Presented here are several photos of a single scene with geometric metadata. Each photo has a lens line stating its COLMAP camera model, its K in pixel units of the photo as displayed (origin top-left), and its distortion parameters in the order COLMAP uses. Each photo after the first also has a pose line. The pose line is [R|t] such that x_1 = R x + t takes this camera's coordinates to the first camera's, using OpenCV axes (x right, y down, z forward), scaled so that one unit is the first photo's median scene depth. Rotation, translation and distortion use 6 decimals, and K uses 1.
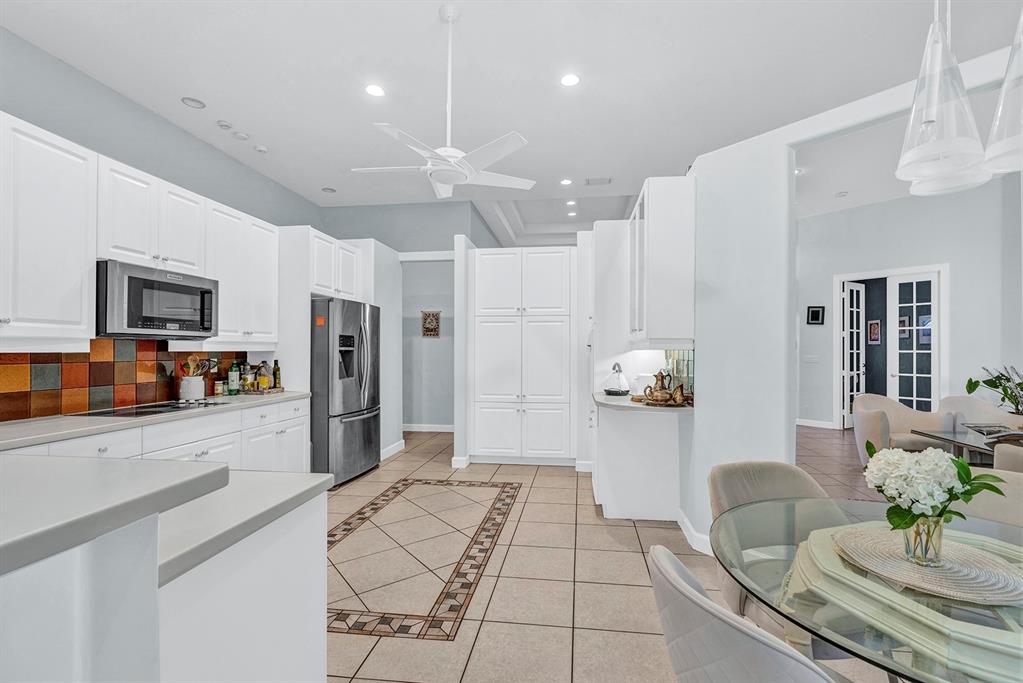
lens RADIAL K [[469.8, 0, 511.5], [0, 469.8, 341.5], [0, 0, 1]] dist [0.001215, 0.000094]
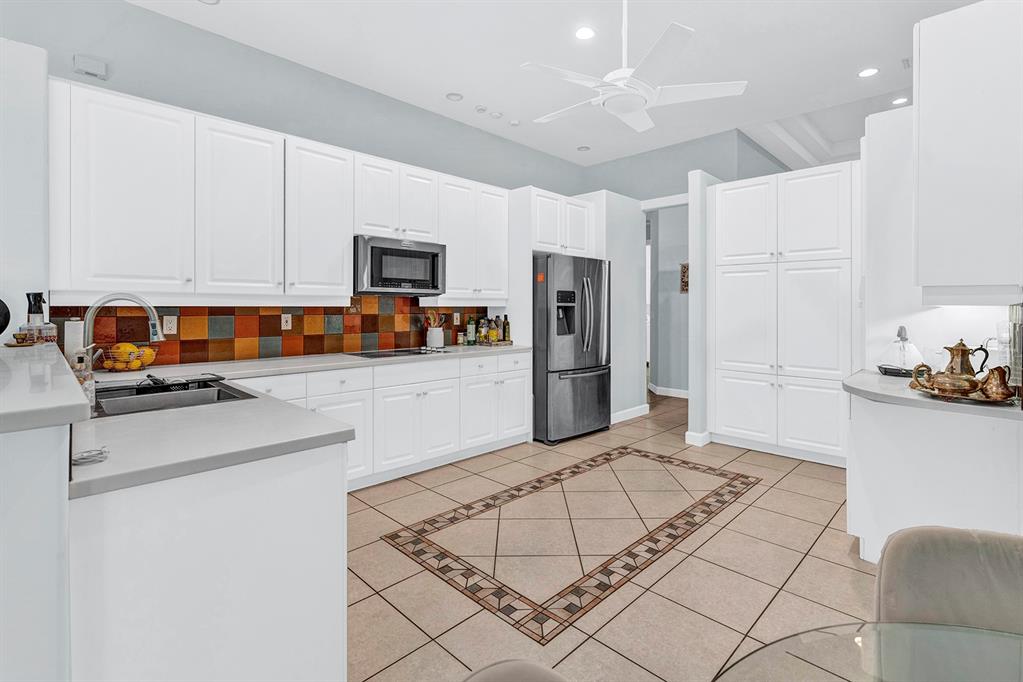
lens RADIAL K [[477.6, 0, 512.2], [0, 477.6, 301.5], [0, 0, 1]] dist [-0.003204, -0.000341]
pose [[0.800302, -0.003401, -0.599587, 0.182617], [0.006859, 0.999970, 0.003482, 0.005266], [0.599557, -0.006899, 0.800302, 0.146020]]
